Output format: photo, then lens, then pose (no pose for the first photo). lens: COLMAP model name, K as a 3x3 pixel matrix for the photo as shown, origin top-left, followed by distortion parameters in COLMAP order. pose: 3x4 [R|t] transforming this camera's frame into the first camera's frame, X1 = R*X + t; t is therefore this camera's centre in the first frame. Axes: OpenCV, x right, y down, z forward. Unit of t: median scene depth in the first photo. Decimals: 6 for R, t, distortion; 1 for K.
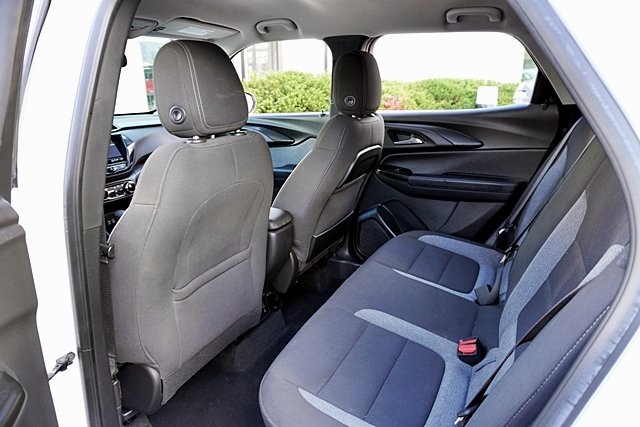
lens RADIAL K [[432.9, 0, 320.0], [0, 432.9, 213.5], [0, 0, 1]] dist [-0.044469, 0.041318]
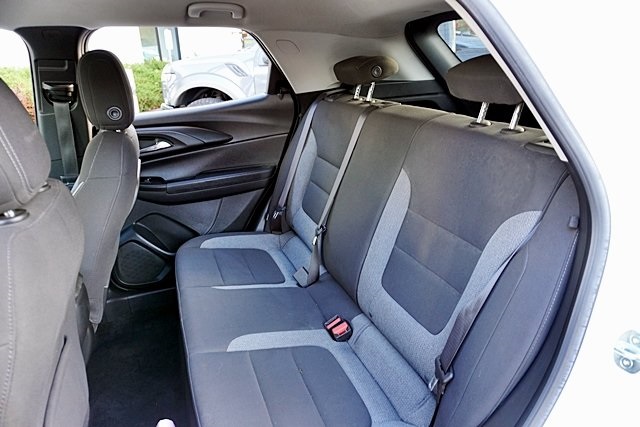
lens RADIAL K [[432.9, 0, 320.0], [0, 432.9, 213.5], [0, 0, 1]] dist [-0.044469, 0.041318]
pose [[0.674747, -0.273257, 0.685599, -0.233790], [0.241022, 0.959588, 0.145254, -0.090079], [-0.697585, 0.067235, 0.713341, 0.146467]]
